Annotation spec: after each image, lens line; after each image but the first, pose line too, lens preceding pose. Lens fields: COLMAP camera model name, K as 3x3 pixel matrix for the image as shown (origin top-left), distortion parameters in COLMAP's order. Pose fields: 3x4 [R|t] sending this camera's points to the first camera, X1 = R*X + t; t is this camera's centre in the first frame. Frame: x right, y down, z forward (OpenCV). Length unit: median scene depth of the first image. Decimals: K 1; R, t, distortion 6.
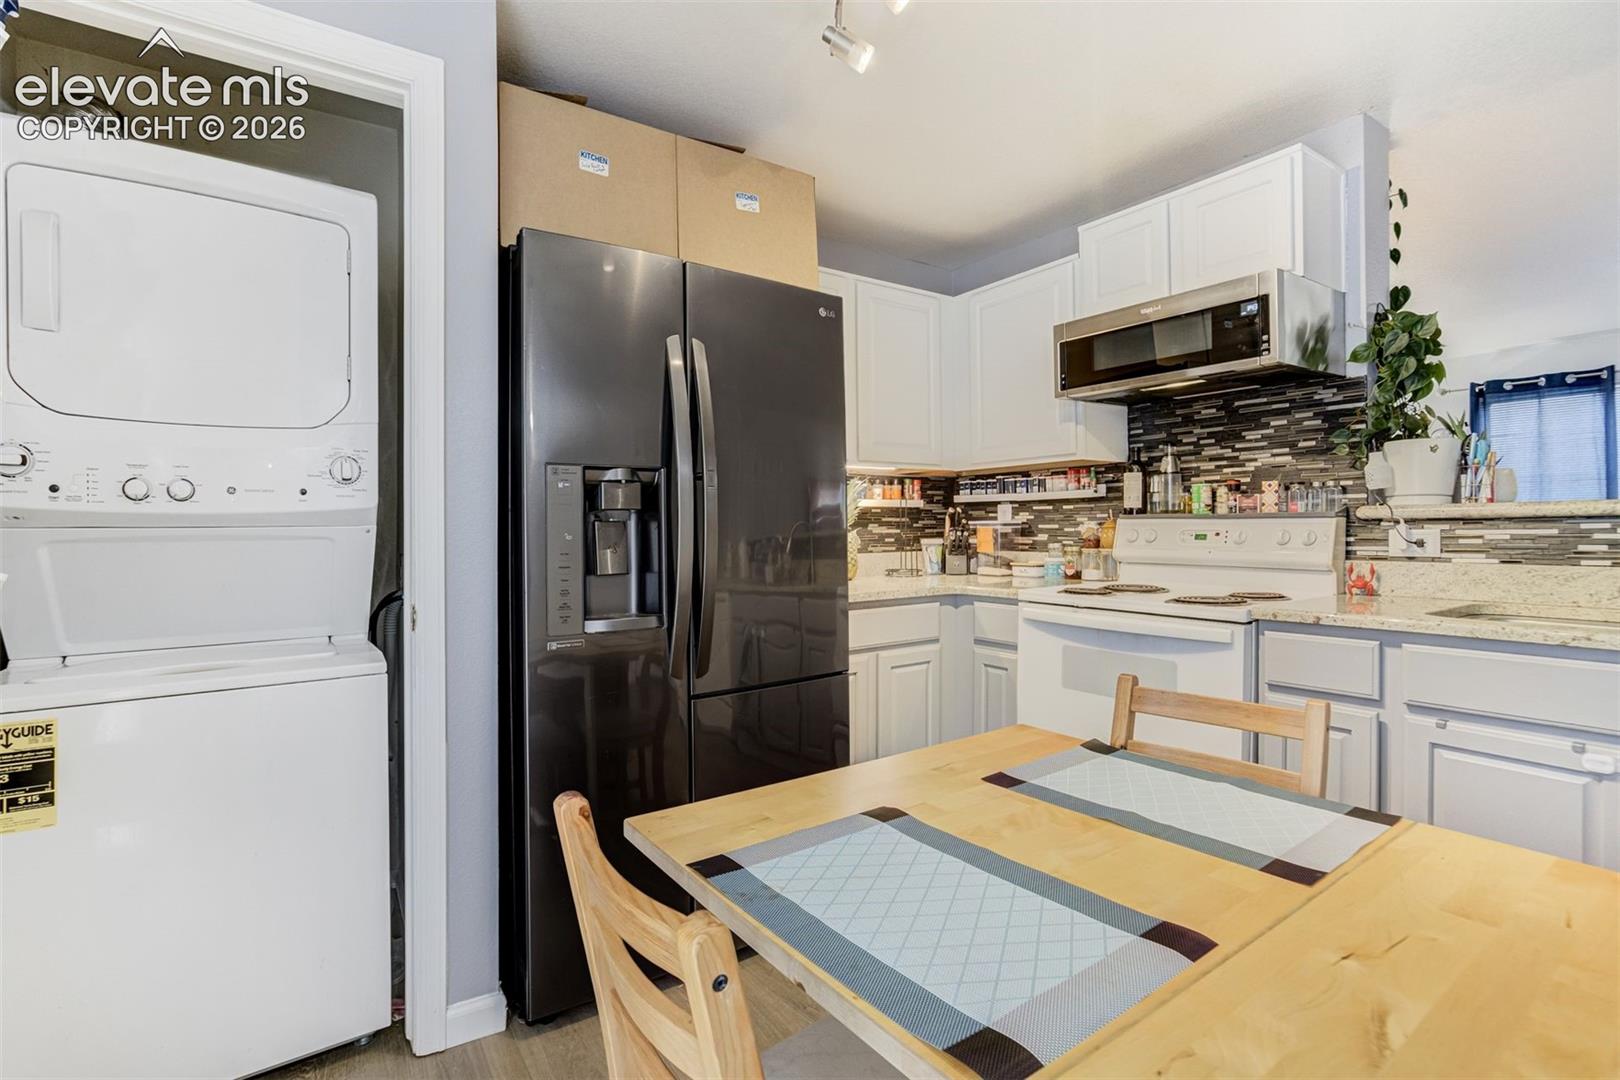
lens RADIAL K [[764.4, 0, 812.0], [0, 764.4, 528.5], [0, 0, 1]] dist [-0.045539, 0.018218]
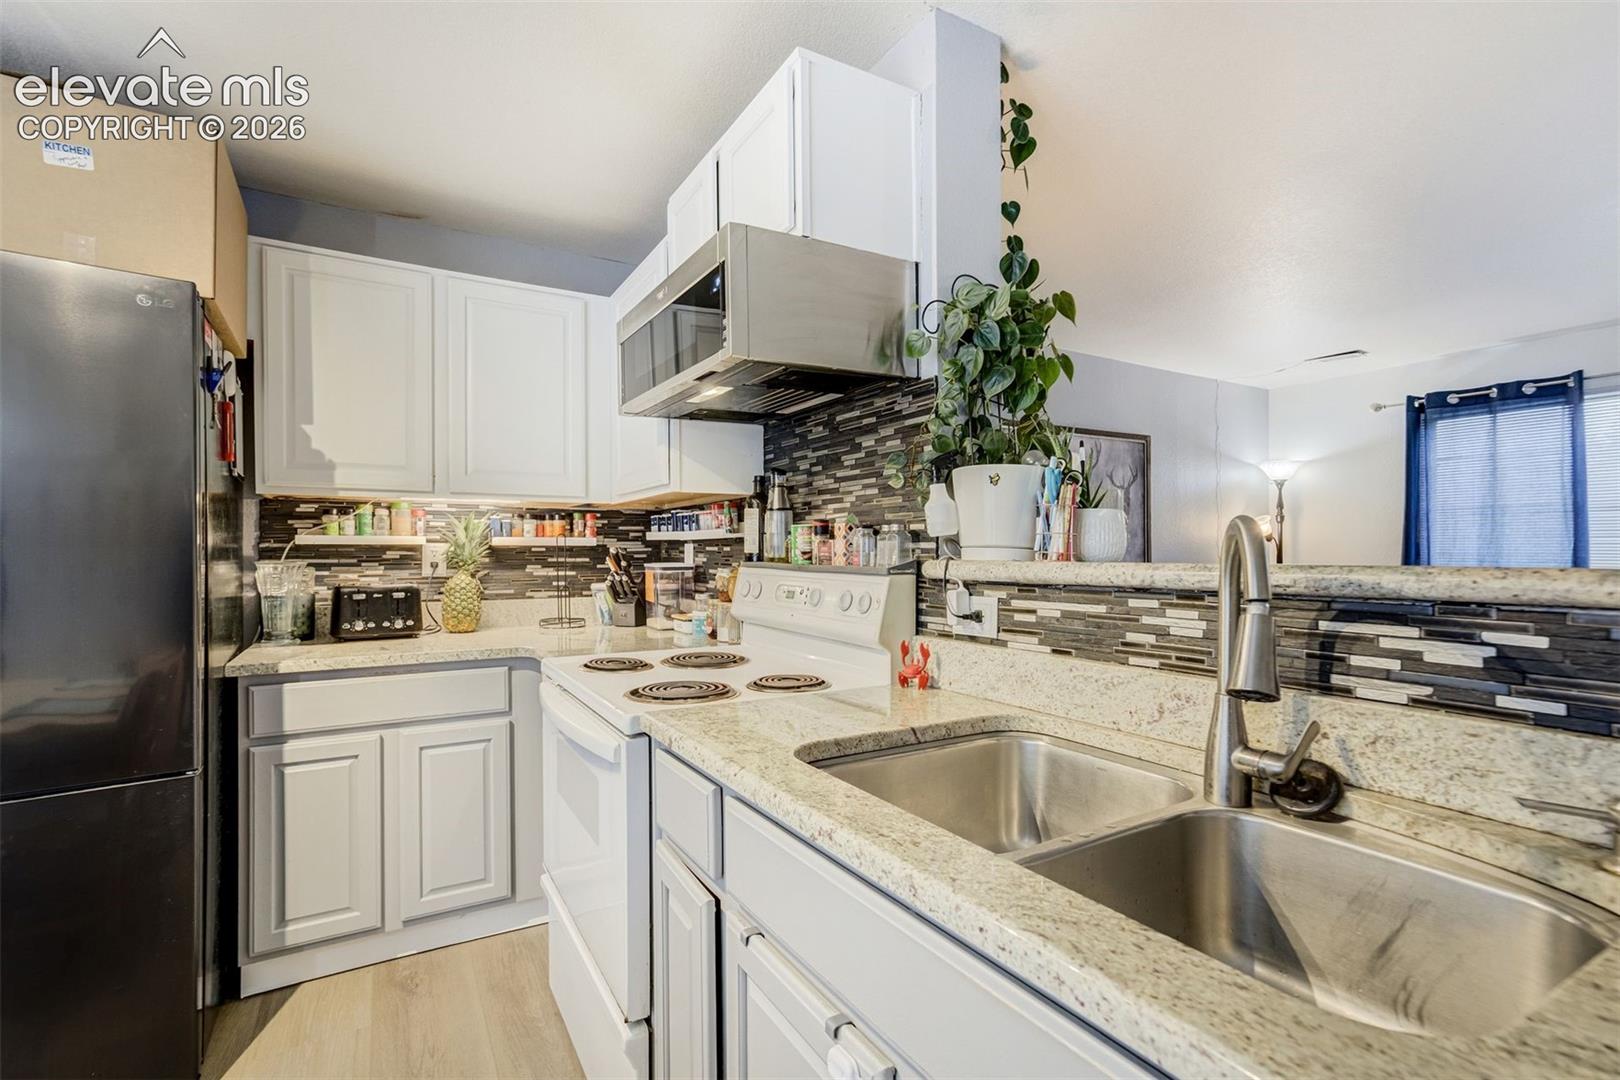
lens RADIAL K [[744.9, 0, 818.8], [0, 744.9, 545.5], [0, 0, 1]] dist [-0.033901, 0.031426]
pose [[0.997043, 0.008805, -0.076343, 0.610805], [-0.009310, 0.999937, -0.006265, -0.034162], [0.076283, 0.006957, 0.997062, 0.259346]]
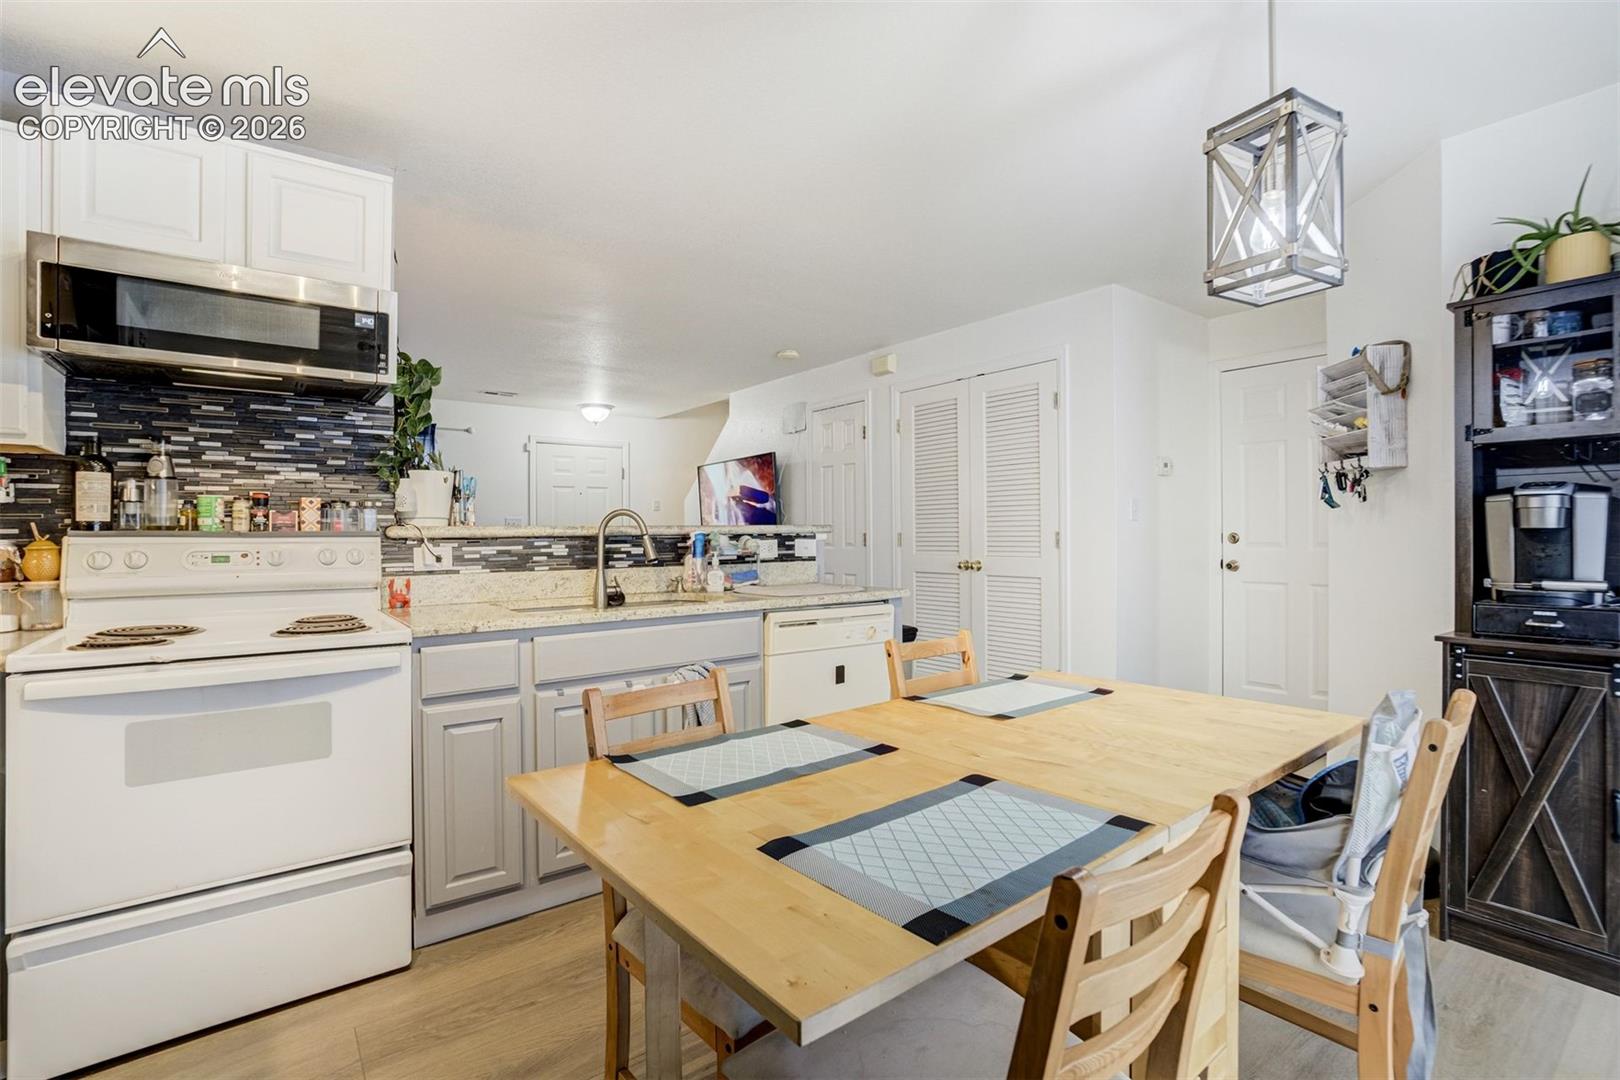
lens RADIAL K [[756.2, 0, 811.7], [0, 756.2, 541.0], [0, 0, 1]] dist [-0.039889, 0.021466]
pose [[-0.054319, -0.003472, 0.998518, -0.343759], [0.006816, 0.999969, 0.003848, -0.007693], [-0.998500, 0.007015, -0.054294, 0.403022]]
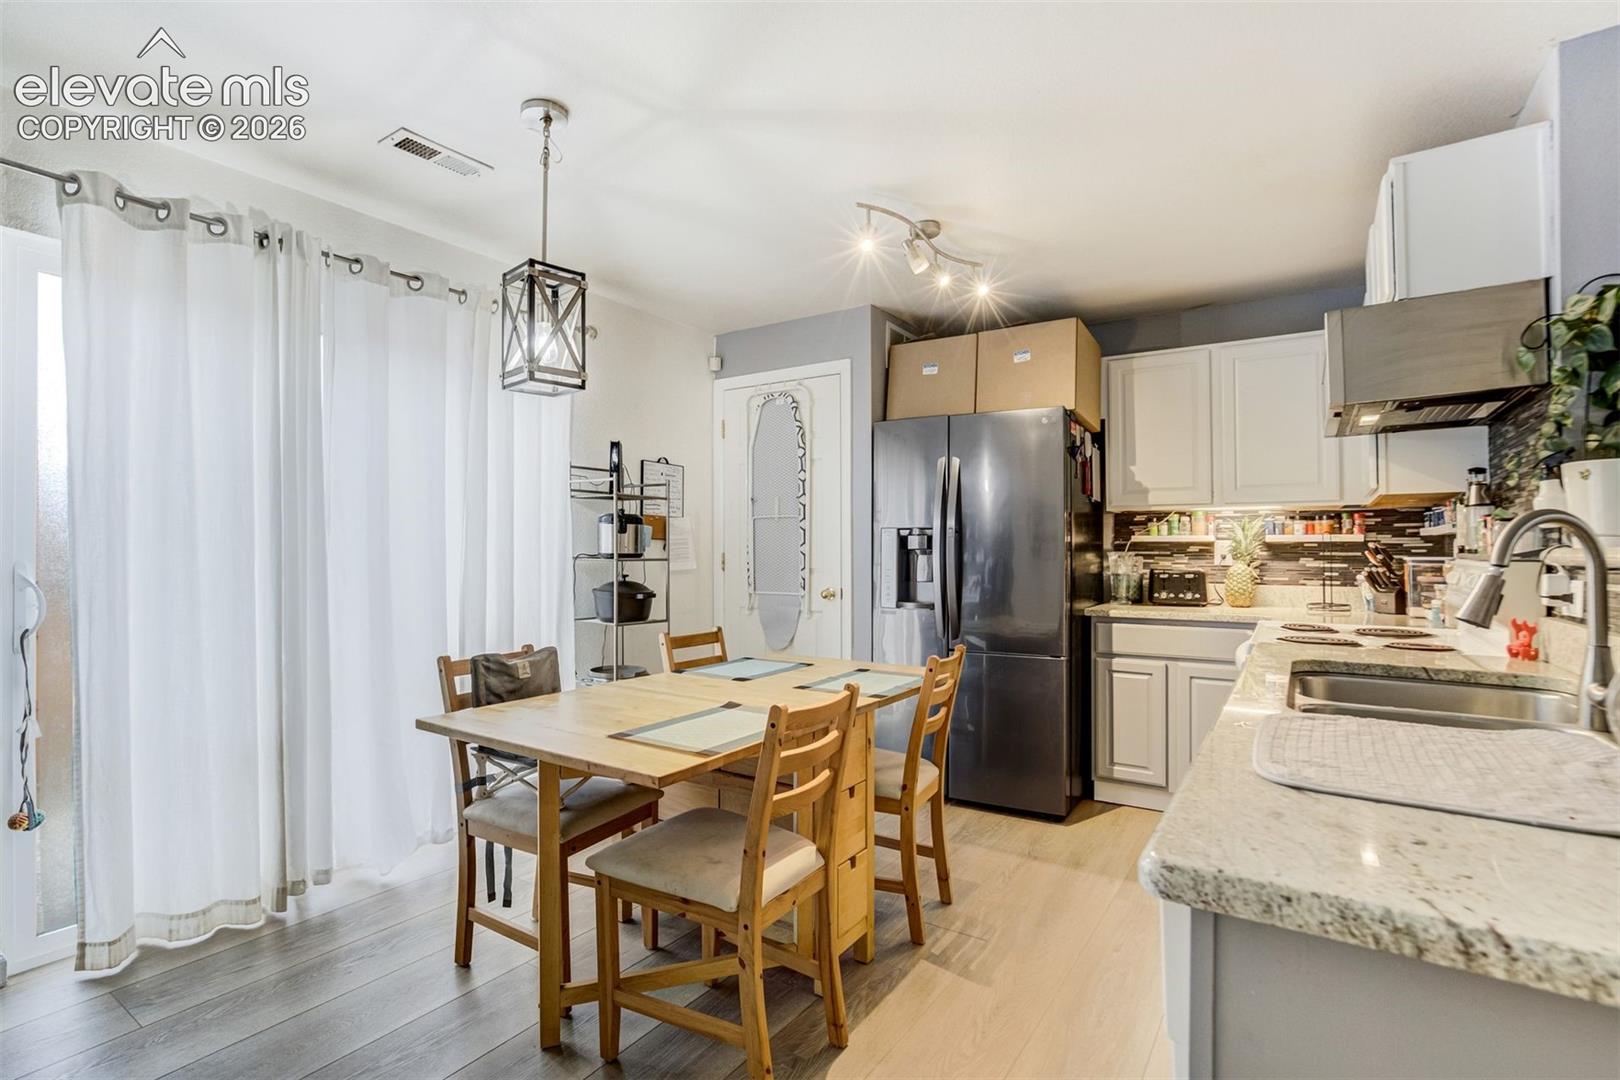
lens RADIAL K [[787.1, 0, 812.7], [0, 787.1, 548.3], [0, 0, 1]] dist [-0.002153, -0.000308]
pose [[0.373763, 0.007720, -0.927492, 1.081267], [-0.008928, 0.999949, 0.004725, -0.023992], [0.927481, 0.006514, 0.373812, -0.023300]]
